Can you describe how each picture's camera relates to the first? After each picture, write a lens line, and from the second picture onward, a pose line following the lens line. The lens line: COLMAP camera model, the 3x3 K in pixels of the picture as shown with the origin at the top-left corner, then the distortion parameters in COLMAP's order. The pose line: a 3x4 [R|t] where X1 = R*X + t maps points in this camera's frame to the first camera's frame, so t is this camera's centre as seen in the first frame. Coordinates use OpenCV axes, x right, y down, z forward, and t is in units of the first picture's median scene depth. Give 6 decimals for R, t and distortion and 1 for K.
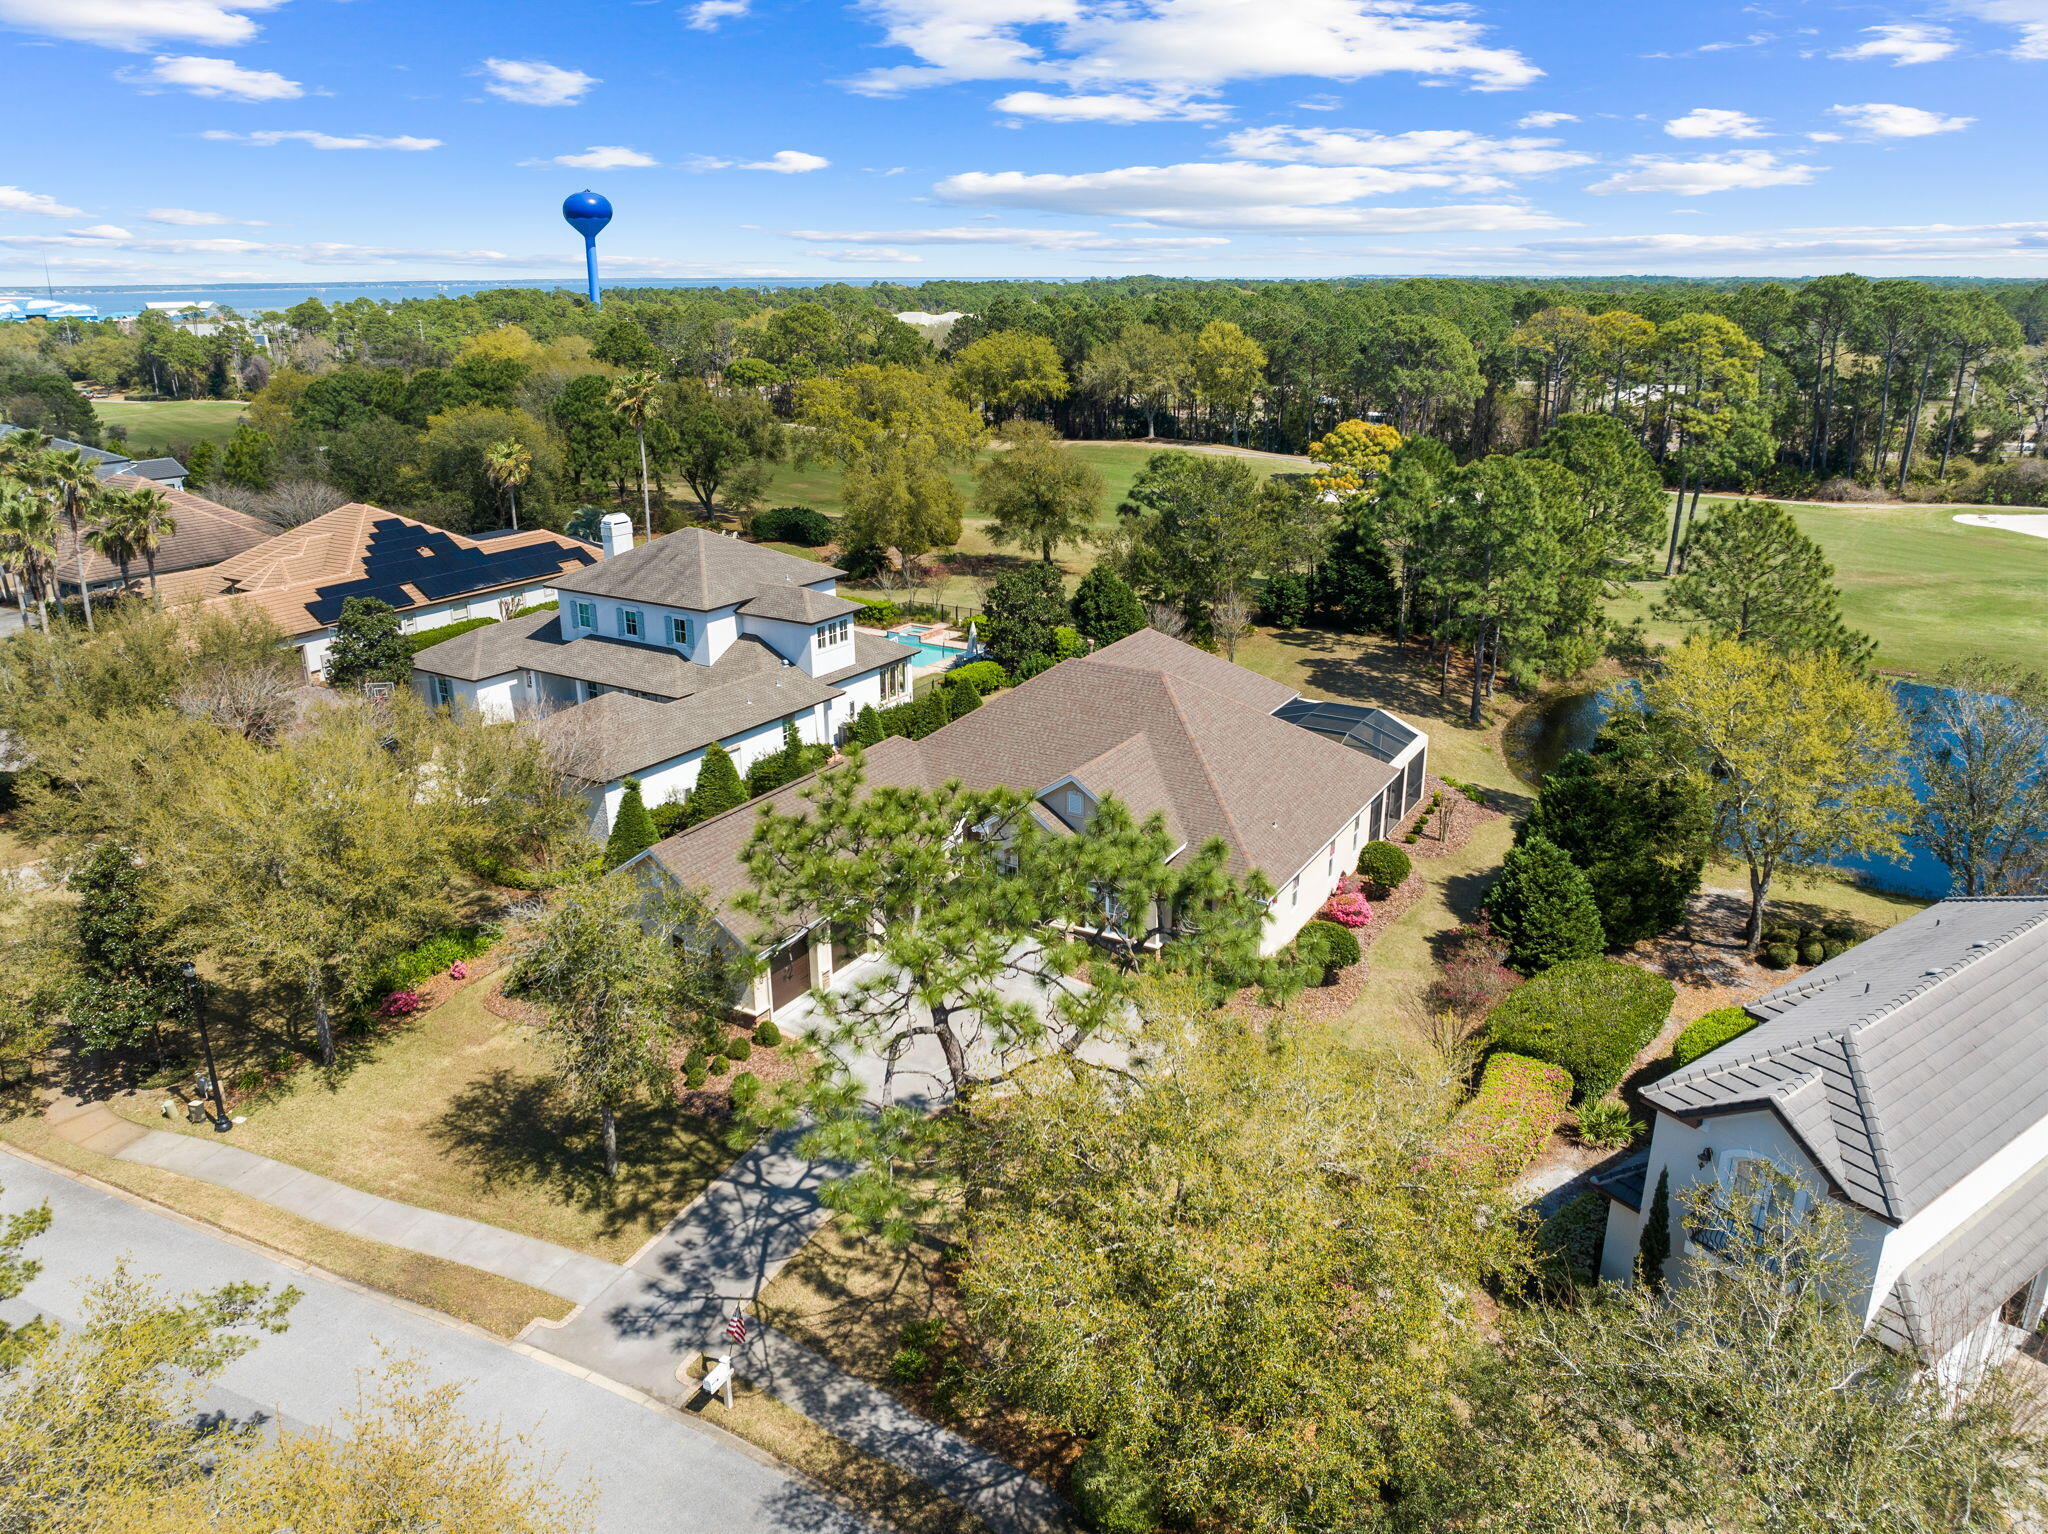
lens RADIAL K [[1456.8, 0, 1016.7], [0, 1456.8, 764.8], [0, 0, 1]] dist [-0.034455, -0.006526]
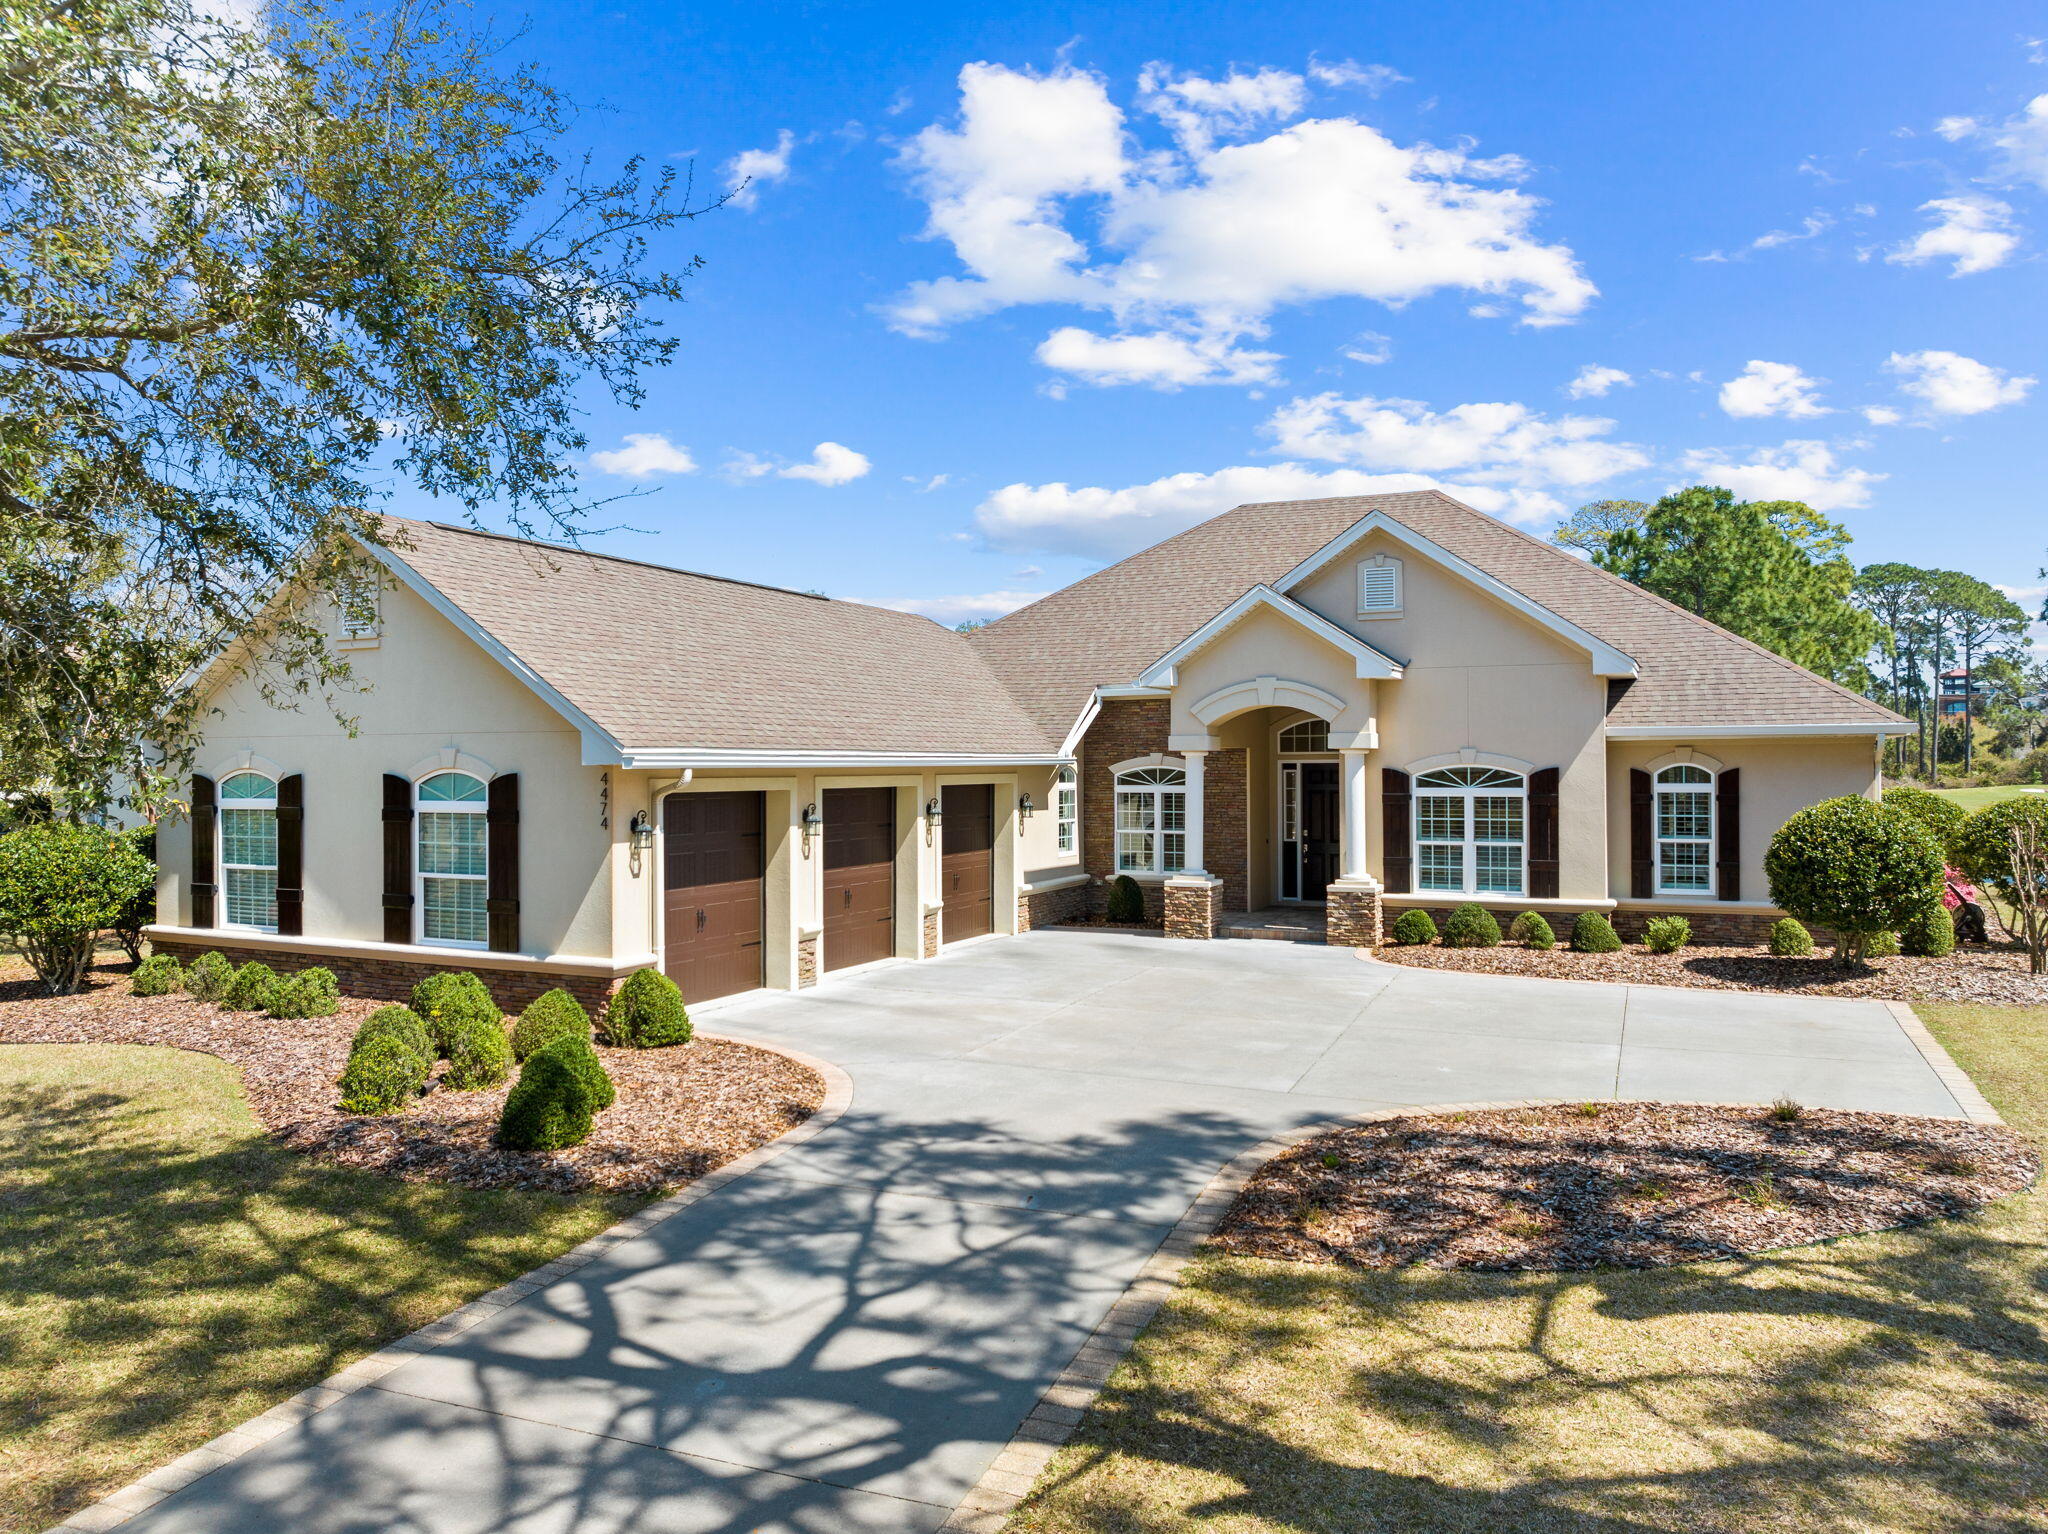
lens RADIAL K [[1456.8, 0, 1023.6], [0, 1456.8, 772.7], [0, 0, 1]] dist [-0.034455, -0.006526]
pose [[0.995895, 0.005522, 0.090346, -0.125861], [0.024420, 0.944736, -0.326922, 0.251232], [-0.087158, 0.327786, 0.940723, 0.710026]]
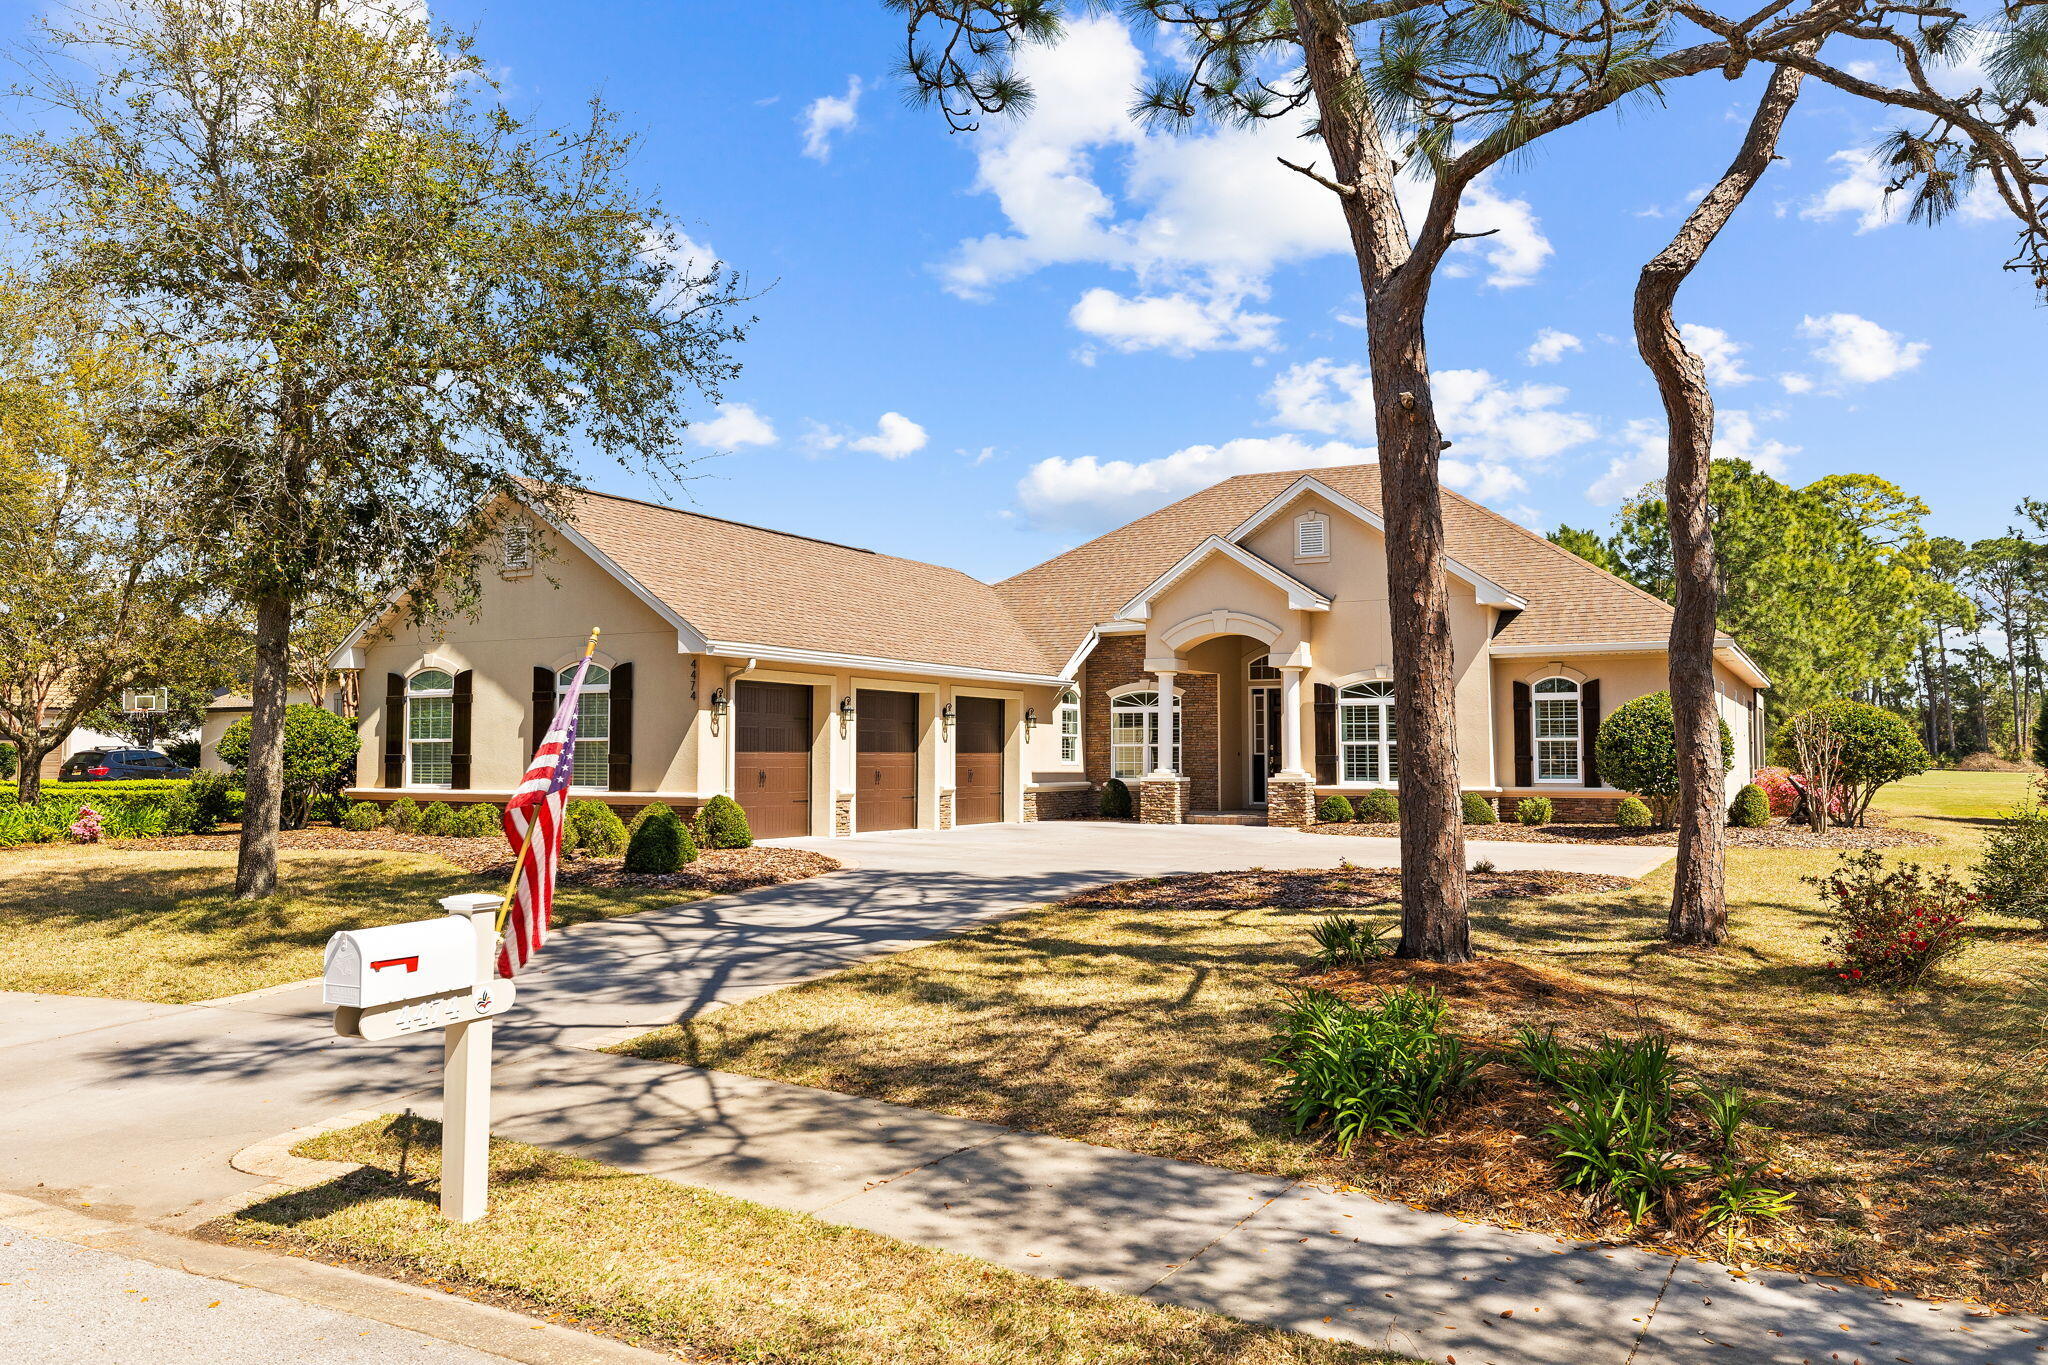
lens RADIAL K [[1517.7, 0, 1020.9], [0, 1517.7, 694.5], [0, 0, 1]] dist [-0.013134, 0.004108]
pose [[0.999626, 0.011638, 0.024761, -0.097974], [-0.001556, 0.927742, -0.373220, 0.333322], [-0.027316, 0.373042, 0.927412, 0.579162]]
